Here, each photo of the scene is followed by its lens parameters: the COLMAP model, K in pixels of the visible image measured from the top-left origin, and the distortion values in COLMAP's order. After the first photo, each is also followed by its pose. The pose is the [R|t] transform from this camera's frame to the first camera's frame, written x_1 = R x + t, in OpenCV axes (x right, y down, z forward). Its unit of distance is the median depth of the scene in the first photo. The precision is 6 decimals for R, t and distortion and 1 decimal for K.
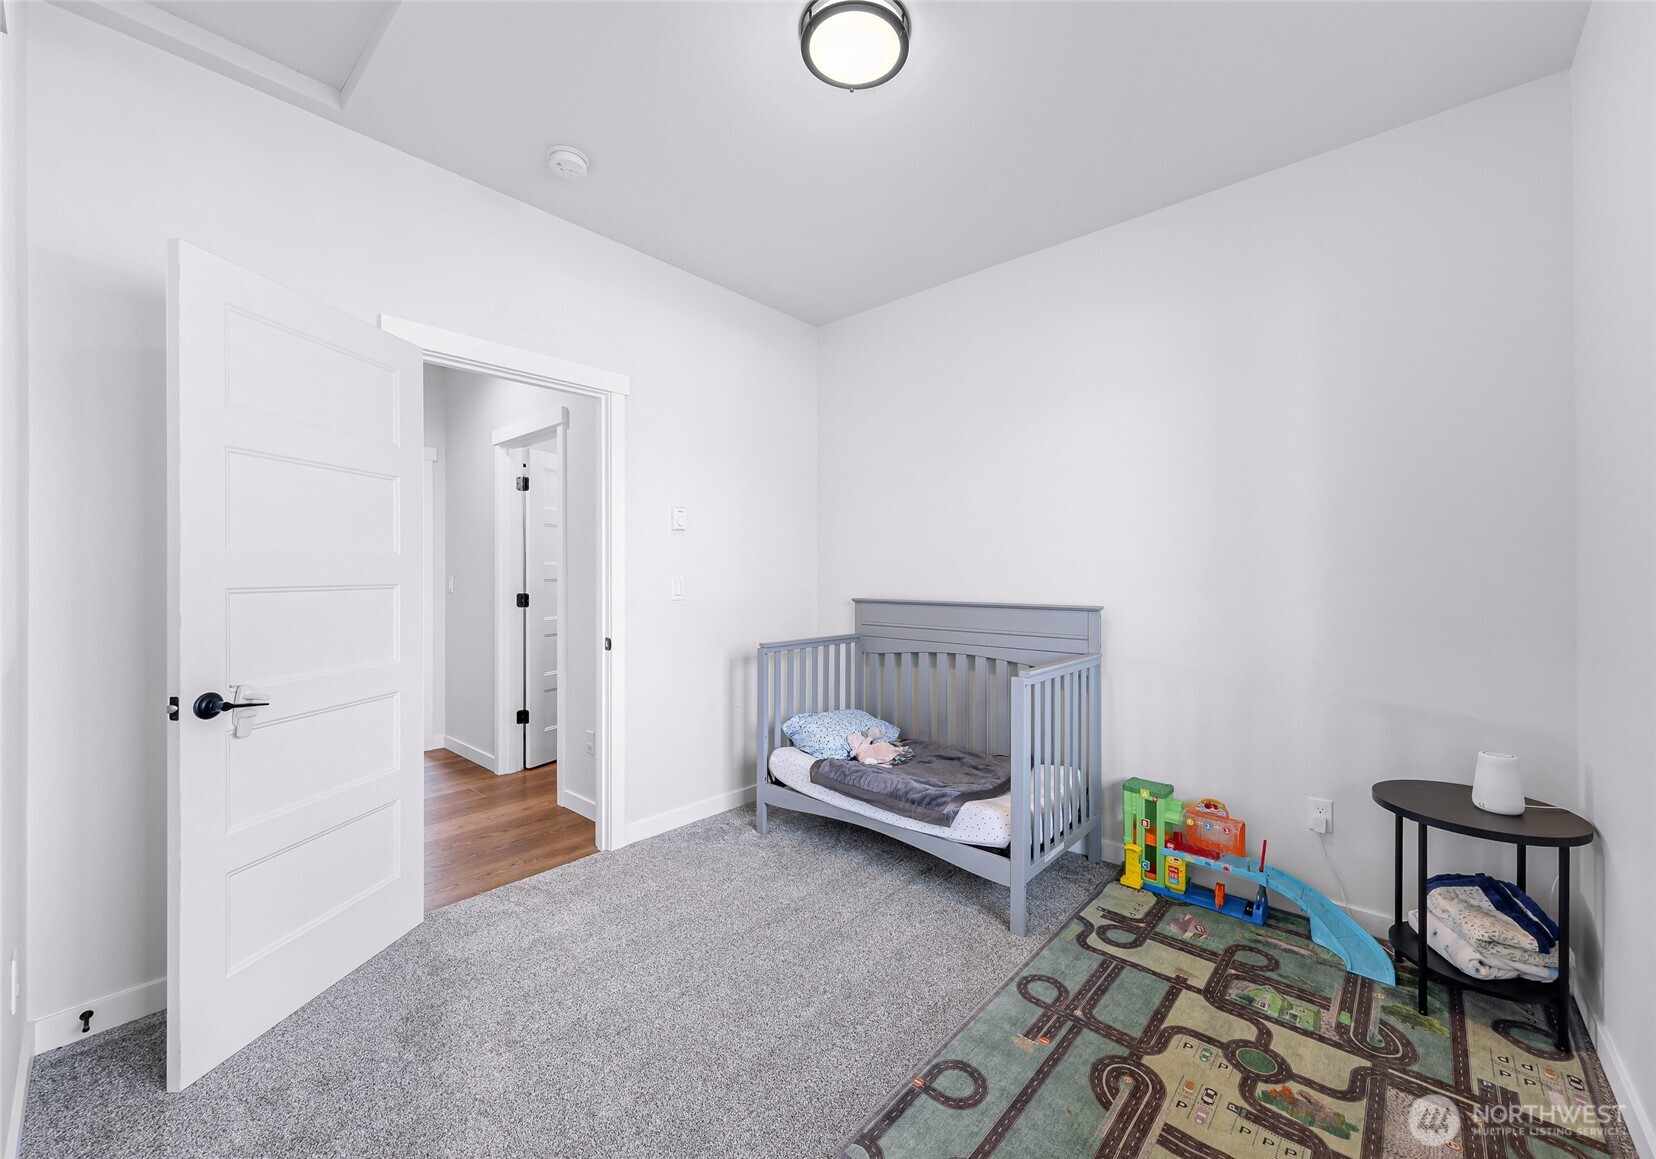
lens RADIAL K [[643.5, 0, 828.2], [0, 643.5, 579.9], [0, 0, 1]] dist [0.002065, 0.000132]
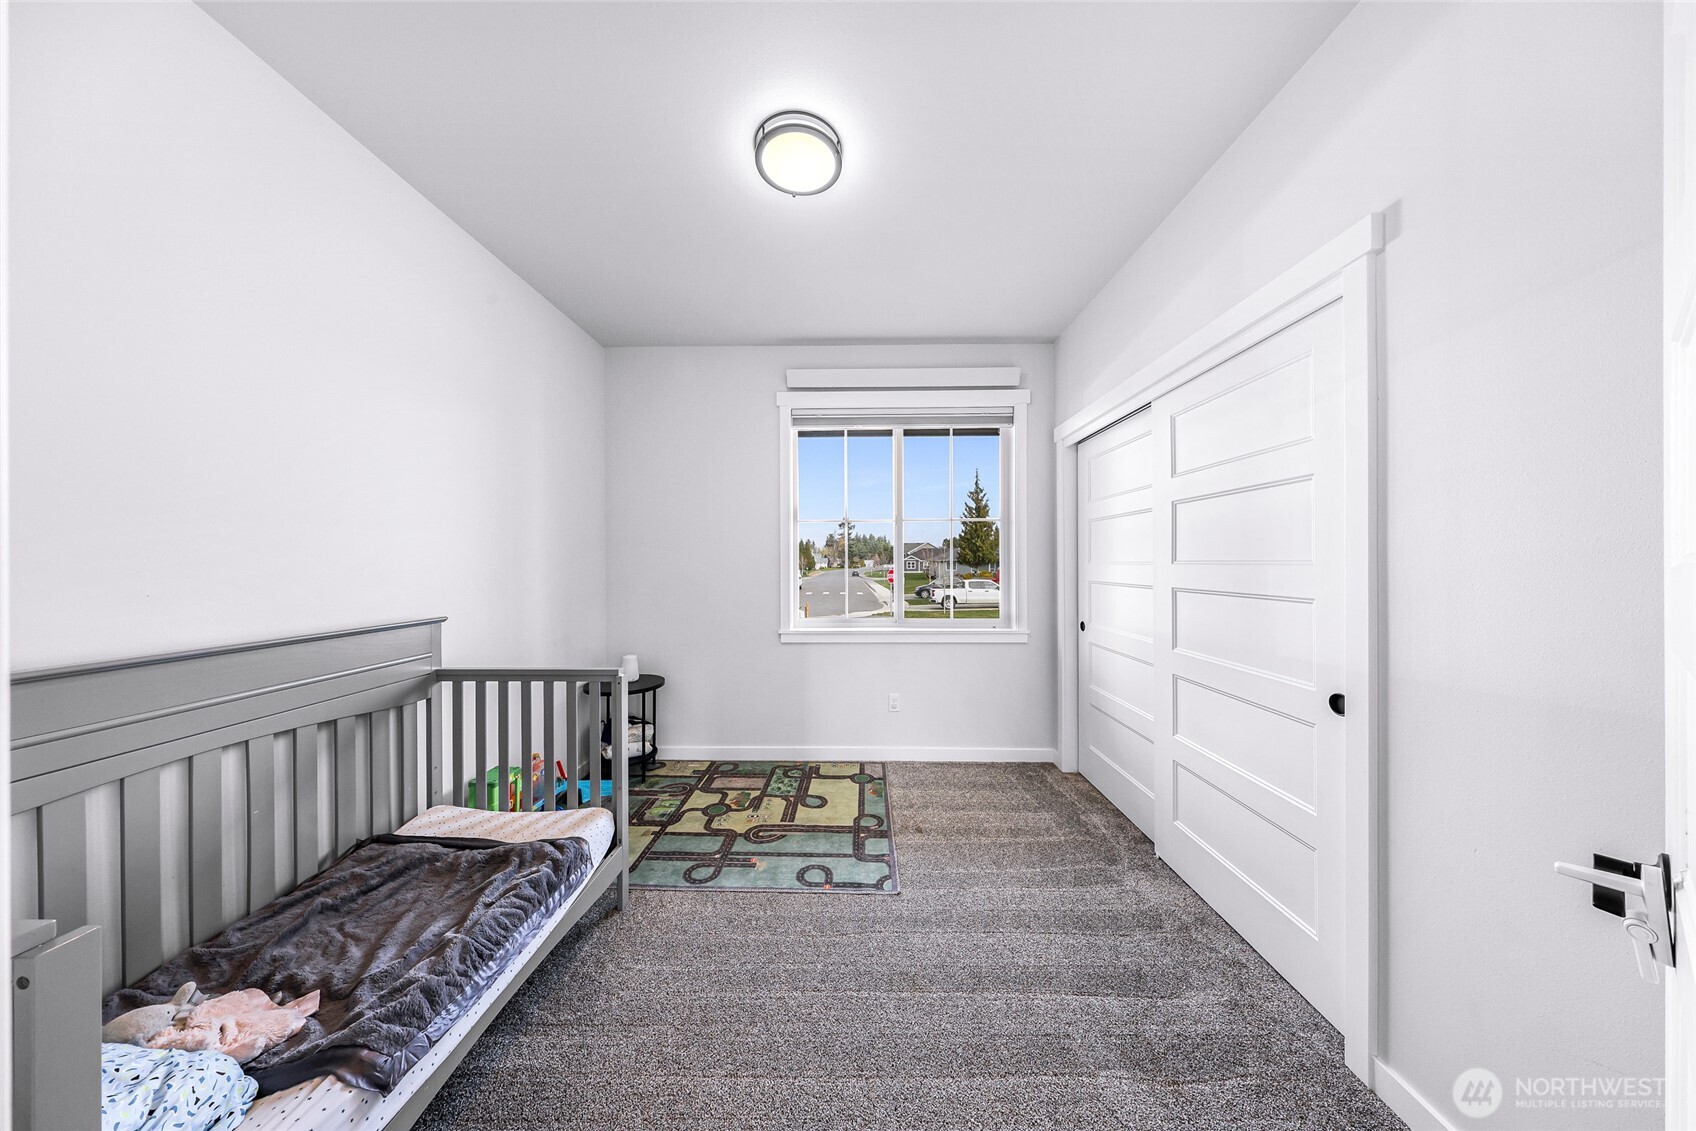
lens RADIAL K [[490.1, 0, 844.3], [0, 490.1, 568.8], [0, 0, 1]] dist [0.001359, 0.000021]
pose [[-0.664228, -0.000302, 0.747530, -0.784184], [0.002057, 0.999995, 0.002232, -0.044200], [-0.747527, 0.003020, -0.664224, 1.690580]]
